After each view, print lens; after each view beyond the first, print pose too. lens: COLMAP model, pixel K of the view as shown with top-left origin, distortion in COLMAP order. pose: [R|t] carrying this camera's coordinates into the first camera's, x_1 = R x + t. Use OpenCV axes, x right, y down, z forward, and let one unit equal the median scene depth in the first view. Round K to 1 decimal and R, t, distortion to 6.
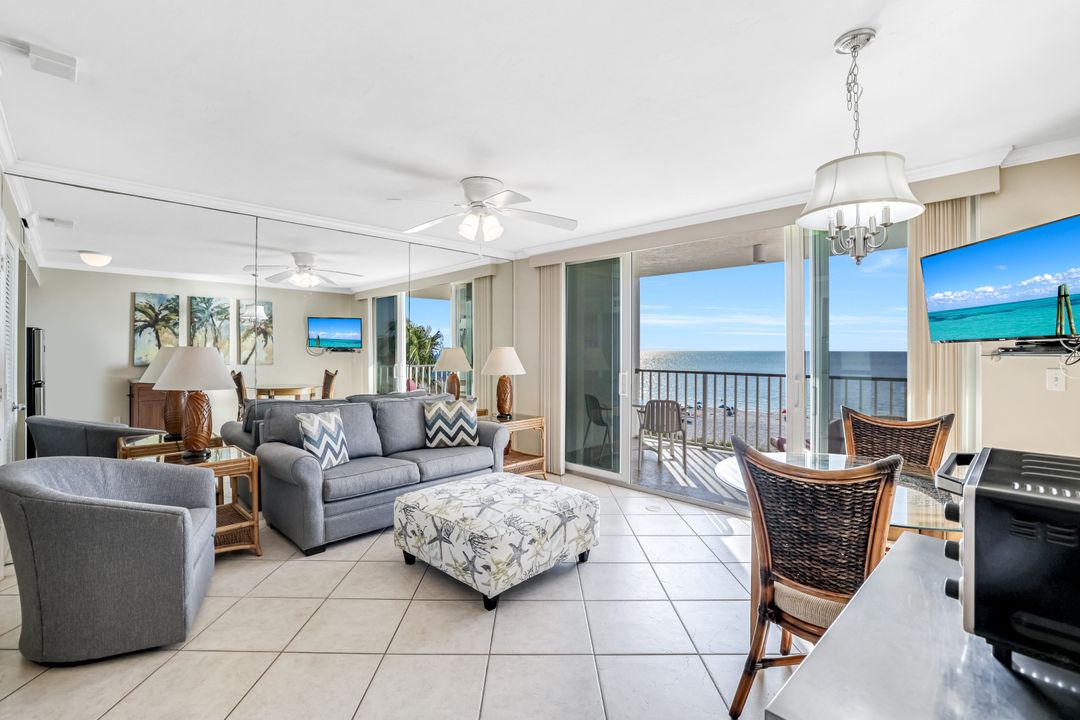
lens RADIAL K [[475.4, 0, 536.0], [0, 475.4, 353.9], [0, 0, 1]] dist [-0.043649, 0.013599]
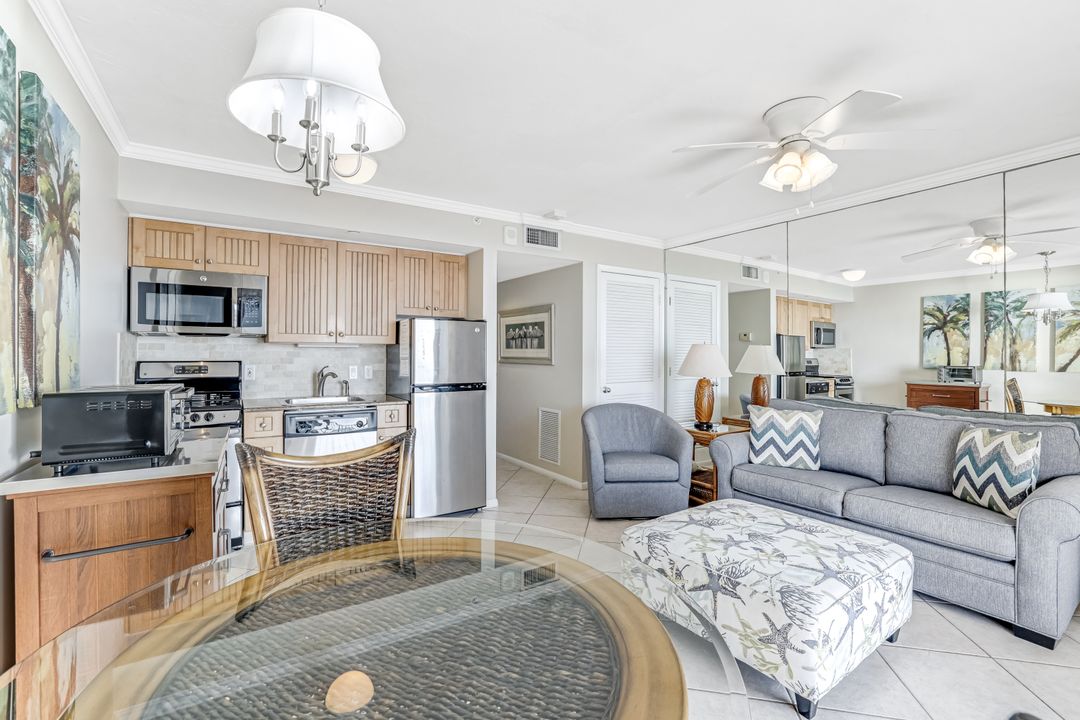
lens RADIAL K [[480.7, 0, 521.7], [0, 480.7, 356.0], [0, 0, 1]] dist [-0.046206, 0.014526]
pose [[-0.232181, -0.001276, -0.972672, 0.498764], [-0.015340, 0.999880, 0.002350, 0.012837], [0.972552, 0.015466, -0.232172, 0.558452]]
